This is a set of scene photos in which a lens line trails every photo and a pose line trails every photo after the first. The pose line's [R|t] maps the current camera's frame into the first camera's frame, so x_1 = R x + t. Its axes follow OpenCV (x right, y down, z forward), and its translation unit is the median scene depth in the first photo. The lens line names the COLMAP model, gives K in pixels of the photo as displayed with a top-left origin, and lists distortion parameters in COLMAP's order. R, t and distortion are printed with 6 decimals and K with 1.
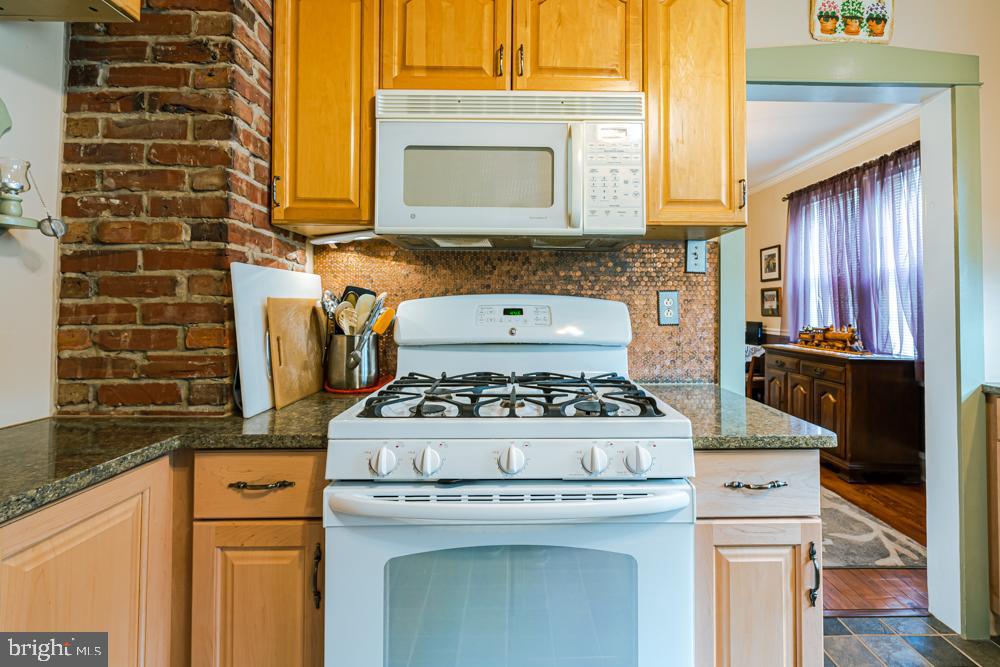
lens RADIAL K [[476.0, 0, 522.1], [0, 476.0, 288.7], [0, 0, 1]] dist [-0.000946, 0.000198]
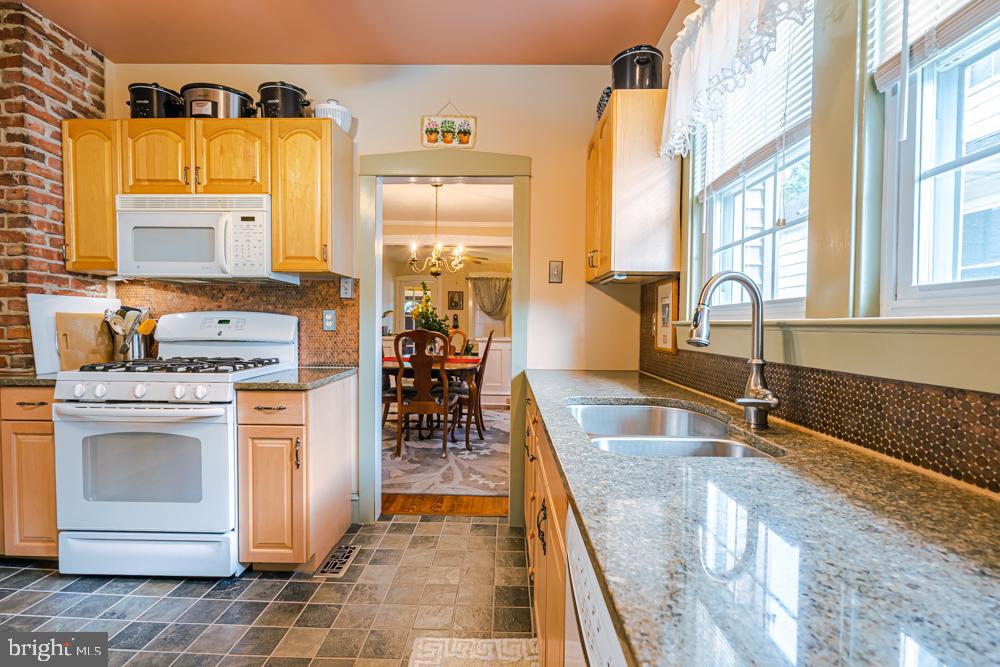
lens RADIAL K [[472.1, 0, 500.0], [0, 472.1, 333.5], [0, 0, 1]] dist [0.000259, 0.000698]
pose [[0.998550, 0.007006, -0.053376, 1.211558], [-0.004023, 0.998434, 0.055794, -0.008105], [0.053684, -0.055498, 0.997015, -0.696602]]
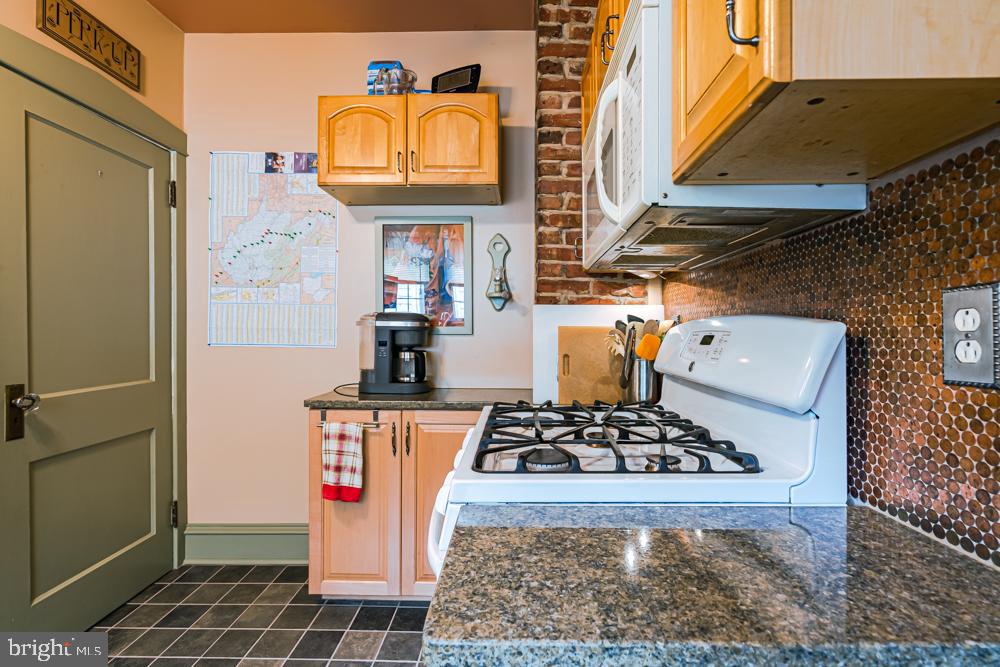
lens RADIAL K [[465.4, 0, 500.0], [0, 465.4, 333.5], [0, 0, 1]] dist [-0.001009, 0.000101]
pose [[-0.052560, -0.001839, -0.998616, 0.832836], [0.029793, 0.999550, -0.003409, 0.036884], [0.998173, -0.029931, -0.052482, 0.847647]]
